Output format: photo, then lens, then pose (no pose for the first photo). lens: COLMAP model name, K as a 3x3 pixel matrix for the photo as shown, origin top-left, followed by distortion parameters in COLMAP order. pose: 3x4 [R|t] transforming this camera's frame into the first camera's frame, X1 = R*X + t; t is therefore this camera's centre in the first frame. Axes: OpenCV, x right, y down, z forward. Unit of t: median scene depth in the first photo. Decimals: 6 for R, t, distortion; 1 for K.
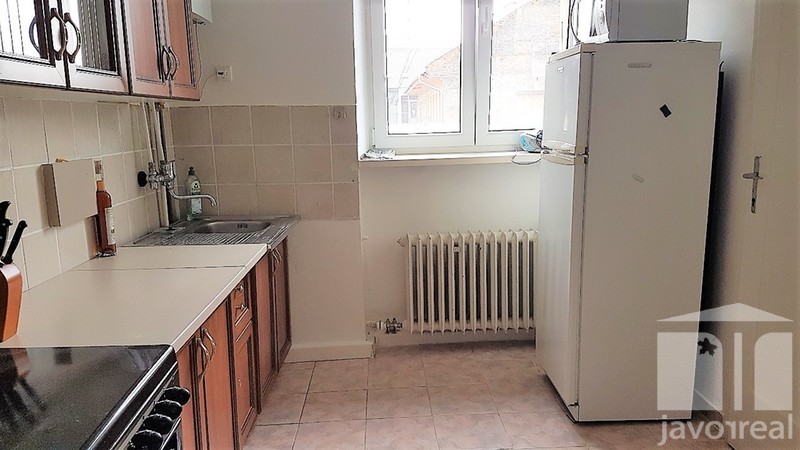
lens RADIAL K [[614.9, 0, 400.8], [0, 614.9, 225.8], [0, 0, 1]] dist [0.014552, -0.002107]
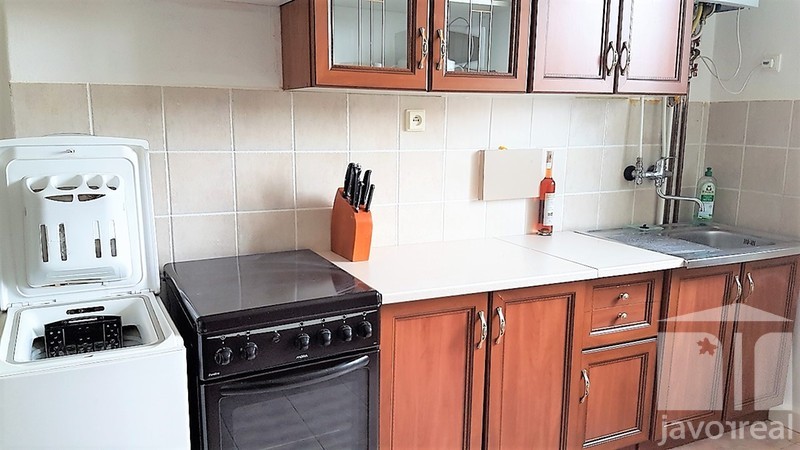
lens RADIAL K [[614.9, 0, 398.5], [0, 614.9, 226.2], [0, 0, 1]] dist [0.014552, -0.002107]
pose [[0.421770, 0.175217, -0.889612, 0.413135], [-0.166482, 0.979435, 0.113978, -0.051499], [0.891288, 0.100032, 0.442267, 0.257260]]
